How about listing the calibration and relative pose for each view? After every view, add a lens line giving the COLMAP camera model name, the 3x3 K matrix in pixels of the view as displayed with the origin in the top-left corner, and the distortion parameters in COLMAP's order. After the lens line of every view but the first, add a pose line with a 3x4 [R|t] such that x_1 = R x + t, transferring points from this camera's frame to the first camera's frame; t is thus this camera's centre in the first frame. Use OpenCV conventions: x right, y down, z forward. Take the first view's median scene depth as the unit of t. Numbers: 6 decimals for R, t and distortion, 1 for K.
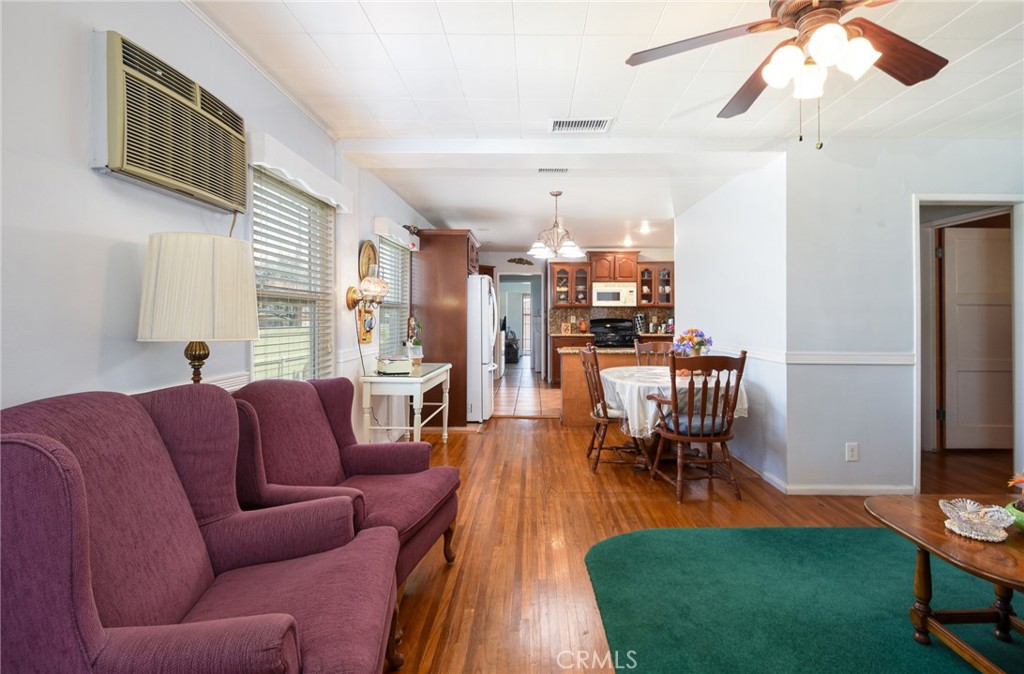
lens RADIAL K [[464.6, 0, 514.9], [0, 464.6, 329.1], [0, 0, 1]] dist [-0.019225, -0.000730]
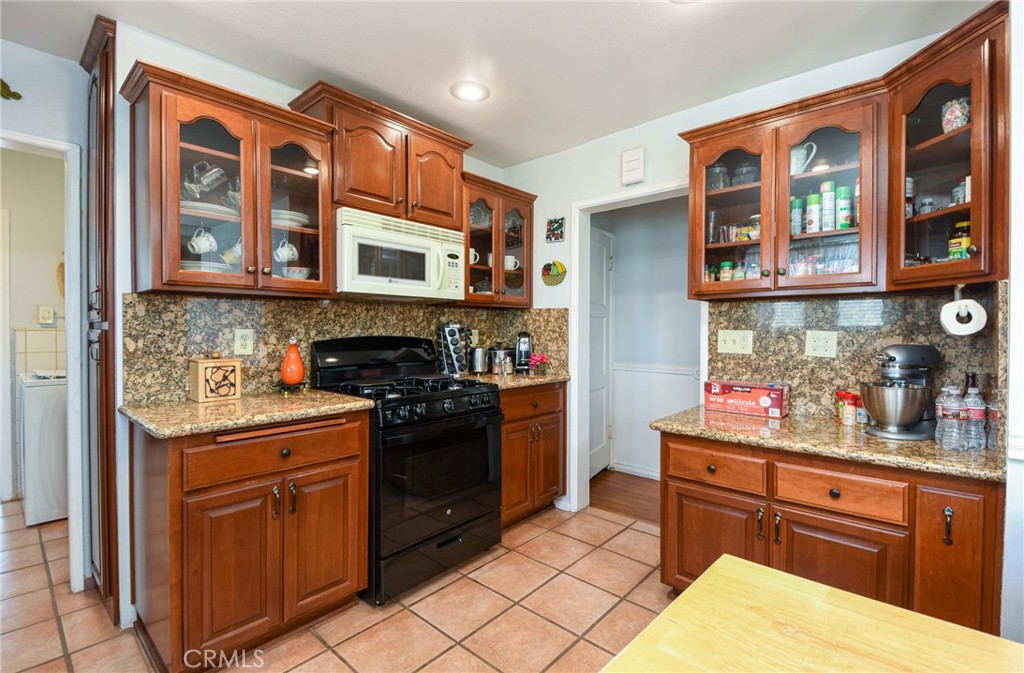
lens RADIAL K [[464.6, 0, 519.2], [0, 464.6, 334.6], [0, 0, 1]] dist [-0.019225, -0.000730]
pose [[0.634343, -0.006535, 0.773024, 0.025511], [0.005395, 0.999977, 0.004027, -0.026059], [-0.773033, 0.001616, 0.634364, 0.745658]]
